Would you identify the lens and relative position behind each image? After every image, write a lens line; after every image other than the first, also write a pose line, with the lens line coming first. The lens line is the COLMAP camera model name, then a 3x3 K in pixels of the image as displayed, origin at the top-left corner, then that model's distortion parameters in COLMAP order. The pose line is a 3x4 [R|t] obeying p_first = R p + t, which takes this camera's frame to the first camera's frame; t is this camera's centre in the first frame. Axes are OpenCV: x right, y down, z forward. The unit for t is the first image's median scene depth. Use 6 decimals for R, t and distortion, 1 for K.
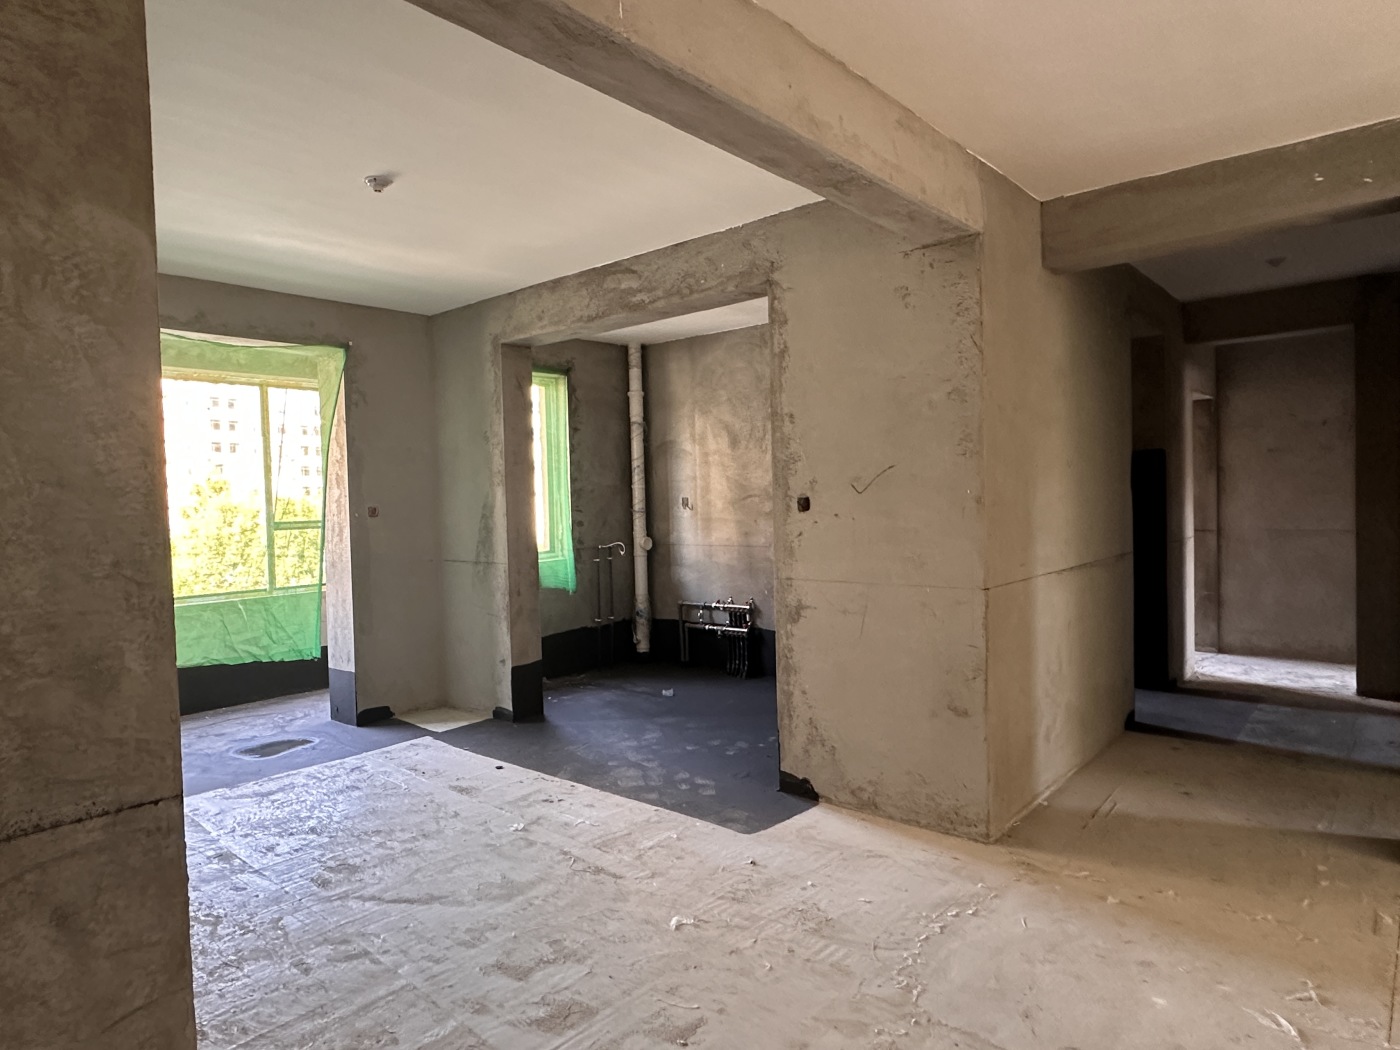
lens RADIAL K [[841.4, 0, 693.2], [0, 841.4, 523.9], [0, 0, 1]] dist [-0.003208, 0.002127]
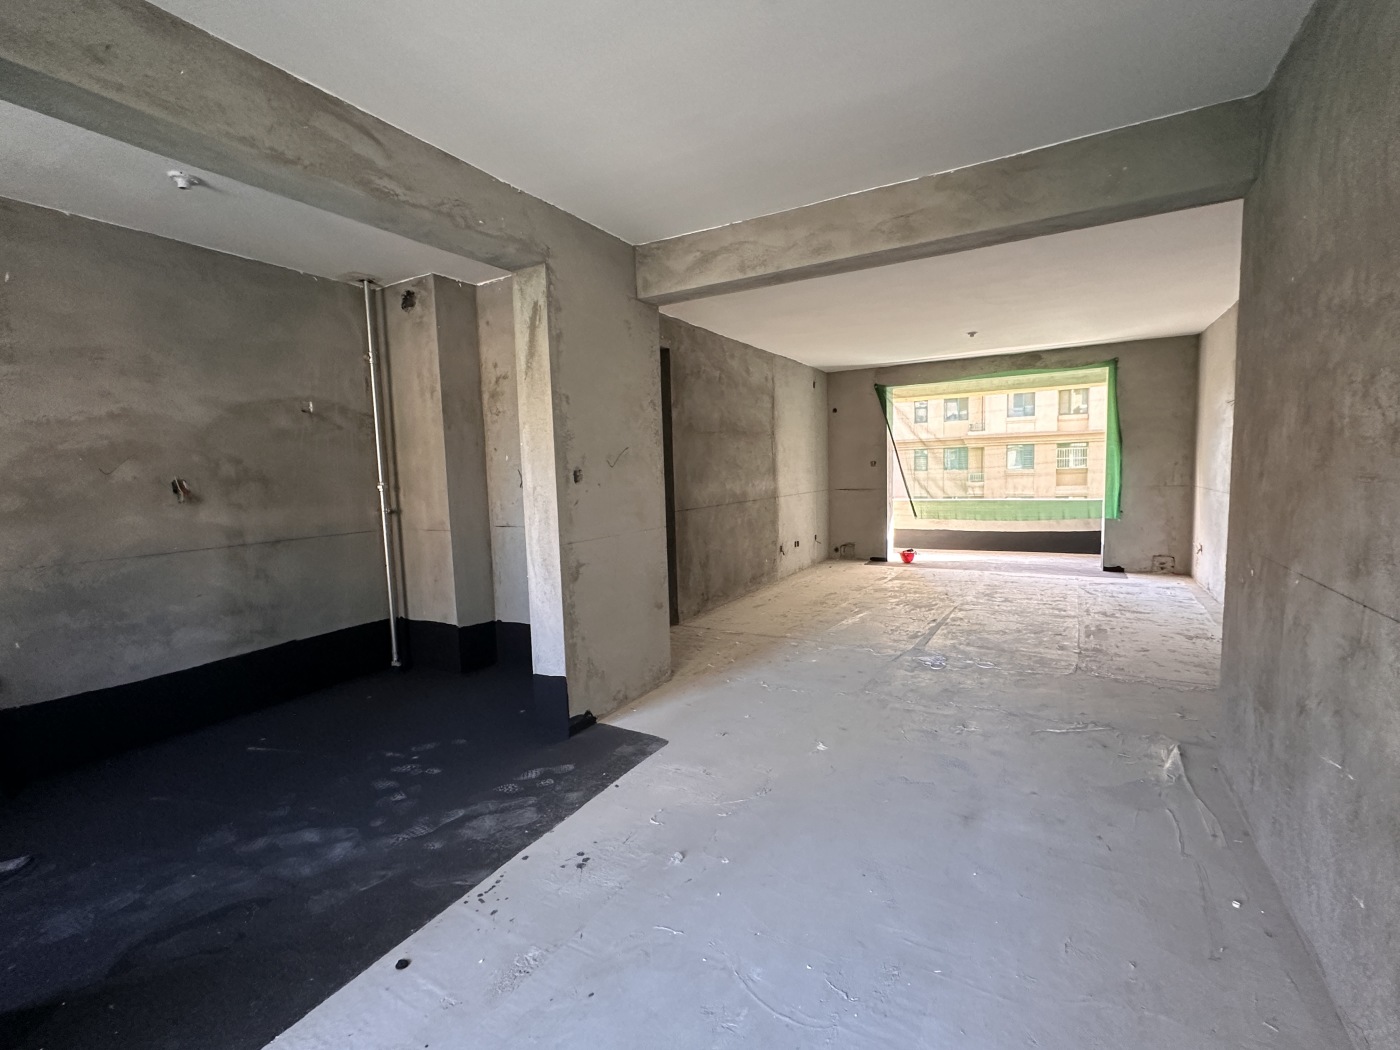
lens RADIAL K [[633.3, 0, 695.4], [0, 633.3, 528.0], [0, 0, 1]] dist [-0.003396, -0.000108]
pose [[-0.196346, -0.059644, 0.978719, -0.745635], [0.068065, 0.994911, 0.074285, -0.006277], [-0.978169, 0.081202, -0.191287, 1.003352]]
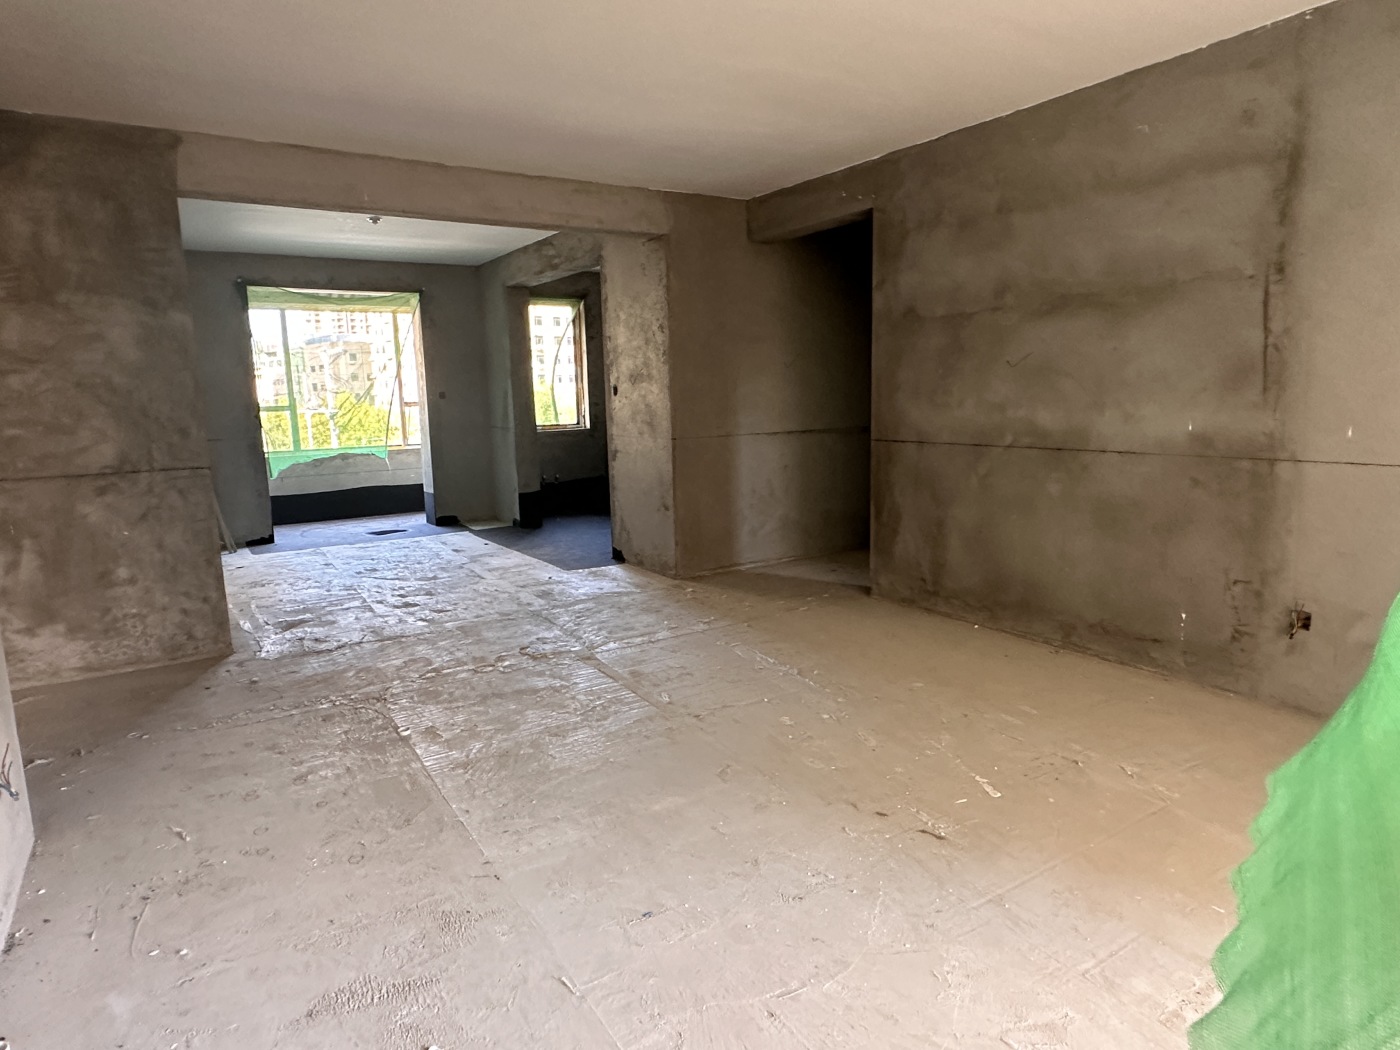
lens RADIAL K [[841.4, 0, 704.7], [0, 841.4, 526.3], [0, 0, 1]] dist [-0.003208, 0.002127]
pose [[0.963156, 0.045441, -0.265077, 0.764090], [-0.009112, 0.990570, 0.136701, 0.014098], [0.268789, -0.129249, 0.954488, -0.611850]]
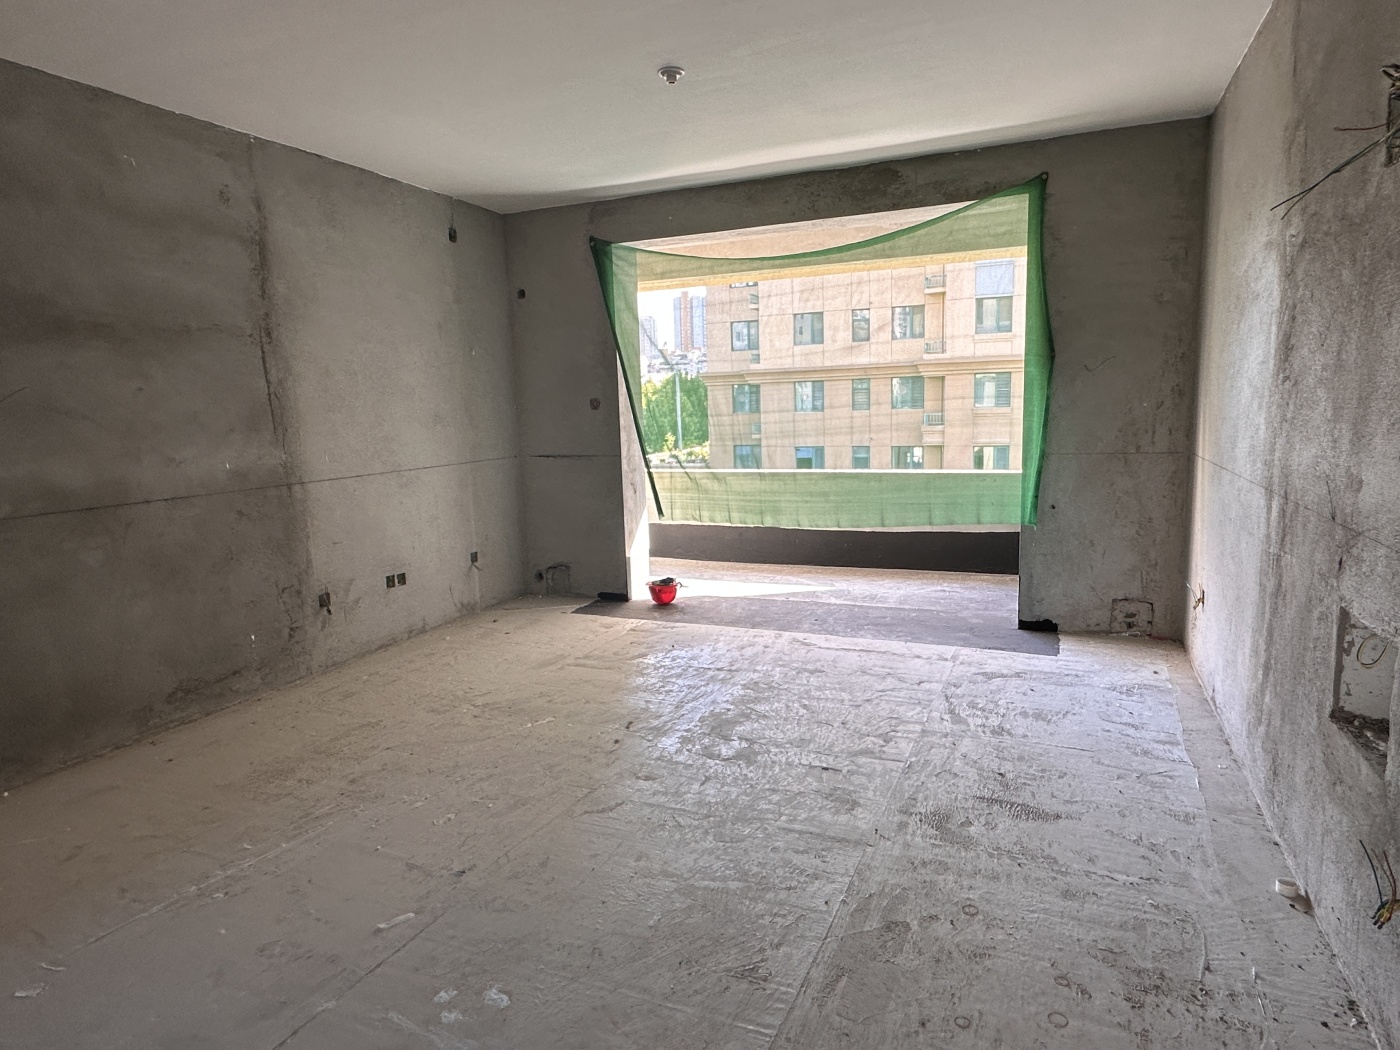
lens RADIAL K [[841.4, 0, 696.8], [0, 841.4, 530.6], [0, 0, 1]] dist [-0.003208, 0.002127]
pose [[-0.307679, -0.107867, 0.945356, -0.109272], [0.071231, 0.988154, 0.135934, 0.007860], [-0.948820, 0.109162, -0.296350, 0.216341]]
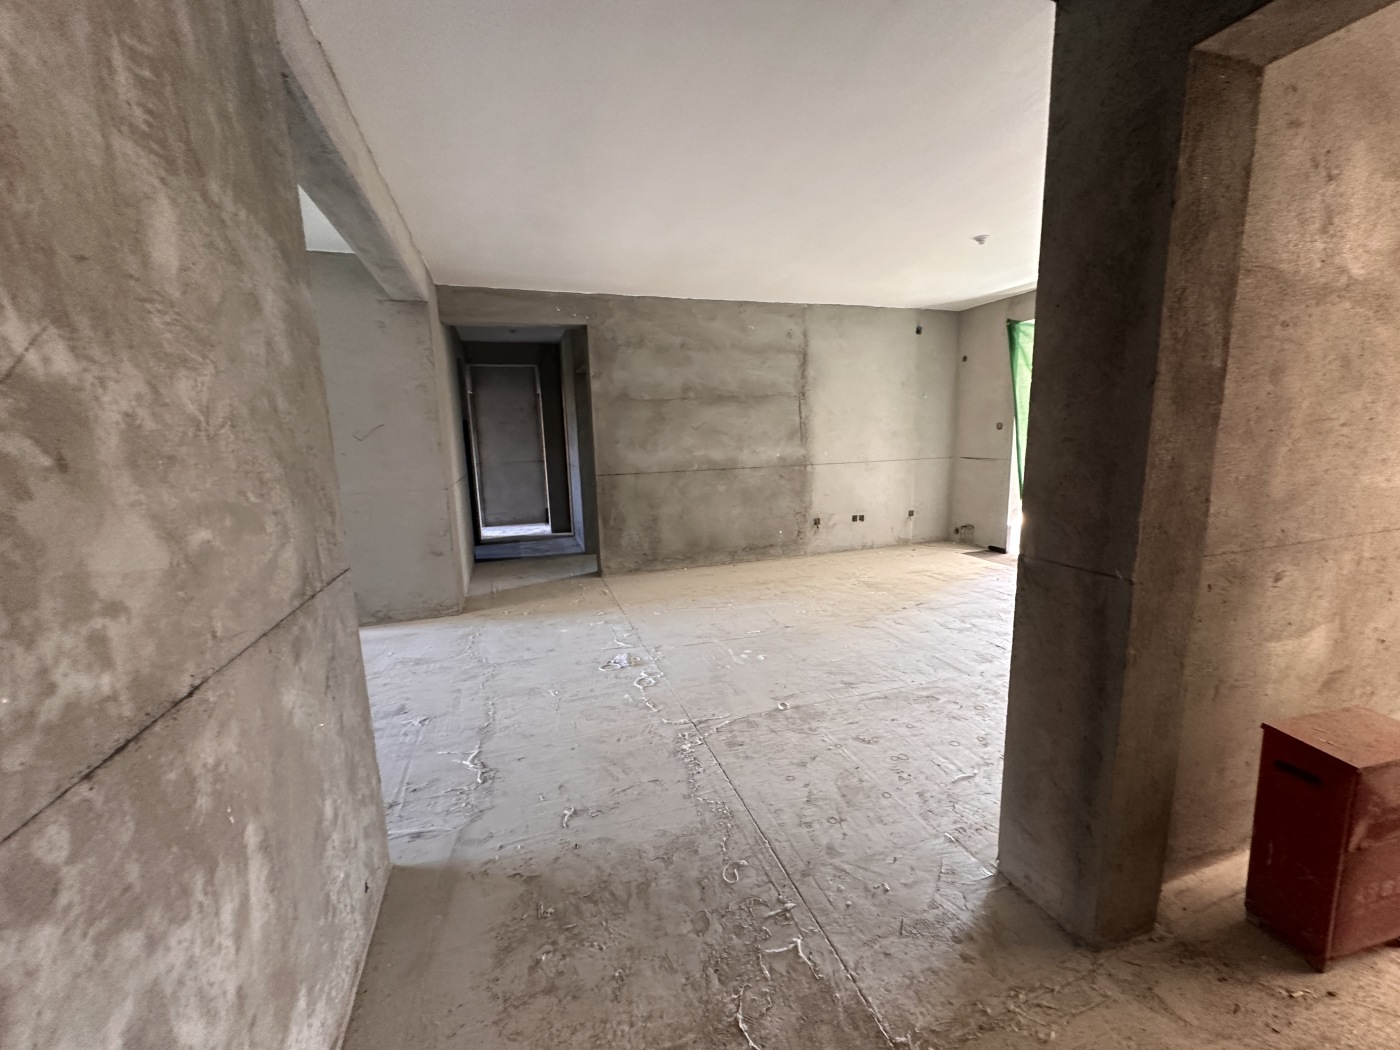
lens RADIAL K [[557.1, 0, 697.0], [0, 557.1, 526.4], [0, 0, 1]] dist [-0.001610, -0.000052]
pose [[0.508207, -0.129302, 0.851473, -0.407769], [0.043555, 0.991259, 0.124533, 0.023092], [-0.860133, -0.026203, 0.509396, -0.149055]]
